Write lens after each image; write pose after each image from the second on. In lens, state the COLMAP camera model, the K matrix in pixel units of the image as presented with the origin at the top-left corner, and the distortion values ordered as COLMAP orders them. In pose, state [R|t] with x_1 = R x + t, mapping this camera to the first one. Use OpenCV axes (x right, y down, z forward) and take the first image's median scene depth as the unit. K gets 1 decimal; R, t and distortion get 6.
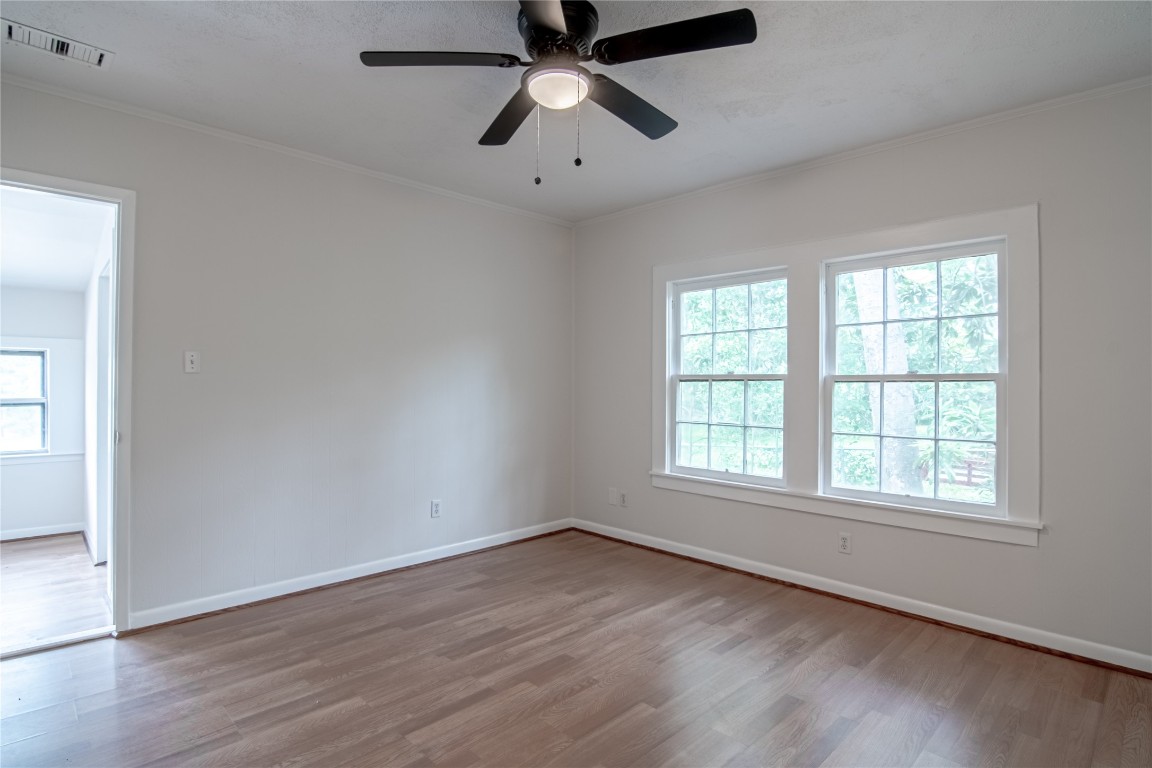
lens RADIAL K [[607.7, 0, 576.0], [0, 607.7, 384.0], [0, 0, 1]] dist [-0.002091, -0.000688]
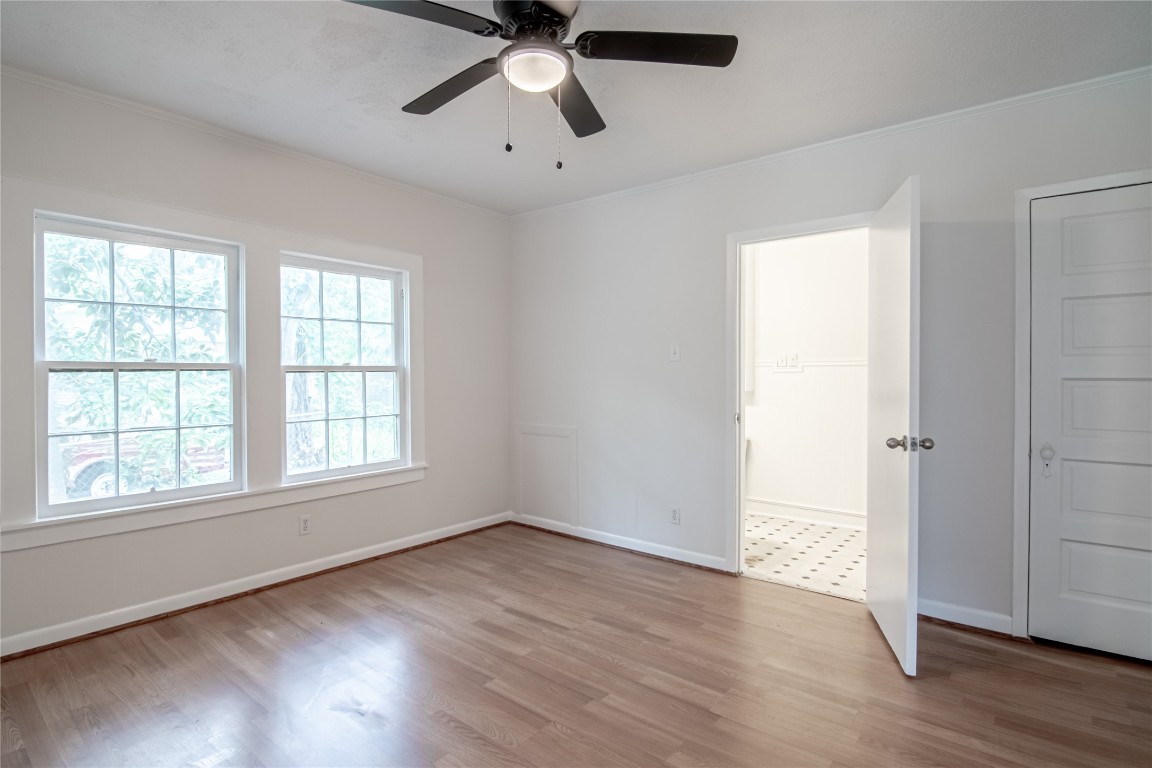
lens RADIAL K [[590.3, 0, 574.7], [0, 590.3, 376.9], [0, 0, 1]] dist [-0.006200, -0.001757]
pose [[-0.128492, -0.010215, 0.991658, -0.612034], [0.002562, 0.999940, 0.010632, -0.004776], [-0.991707, 0.003906, -0.128458, 0.651010]]
